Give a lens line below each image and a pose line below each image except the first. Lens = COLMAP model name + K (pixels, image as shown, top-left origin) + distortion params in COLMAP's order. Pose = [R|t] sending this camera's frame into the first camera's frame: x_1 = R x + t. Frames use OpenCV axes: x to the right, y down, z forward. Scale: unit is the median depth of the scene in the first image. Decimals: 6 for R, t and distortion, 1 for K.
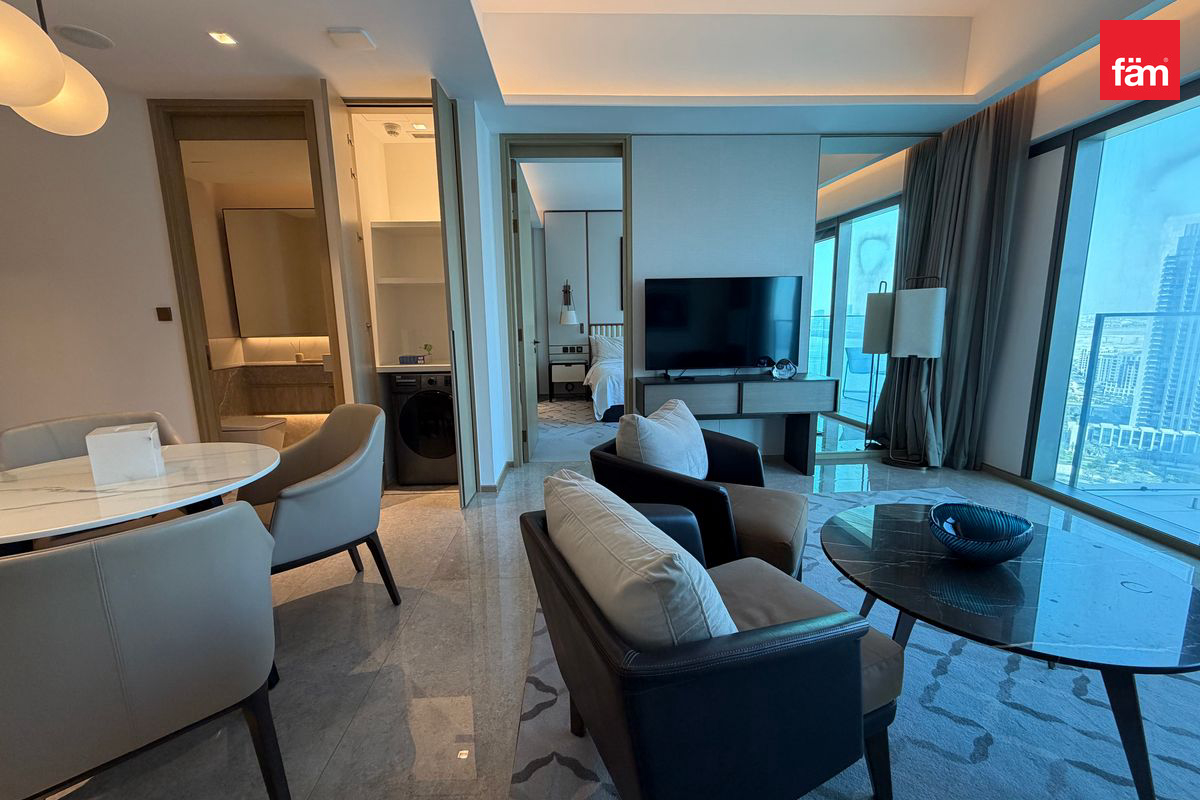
lens RADIAL K [[477.5, 0, 600.6], [0, 477.5, 404.2], [0, 0, 1]] dist [-0.002467, 0.001786]
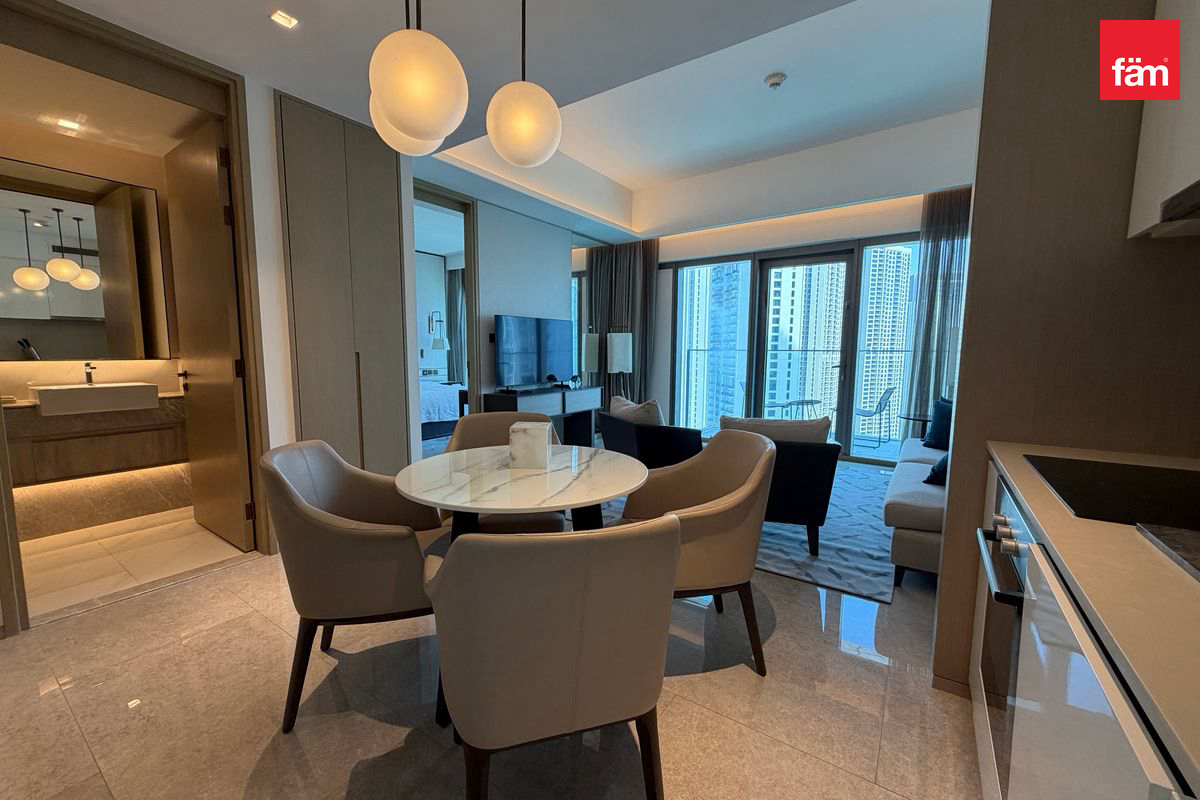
lens RADIAL K [[477.5, 0, 596.6], [0, 477.5, 398.5], [0, 0, 1]] dist [-0.002467, 0.001786]
pose [[0.605718, -0.061575, 0.793293, -0.593231], [0.123375, 0.992211, -0.017189, 0.008637], [-0.786056, 0.108284, 0.608597, 0.041226]]
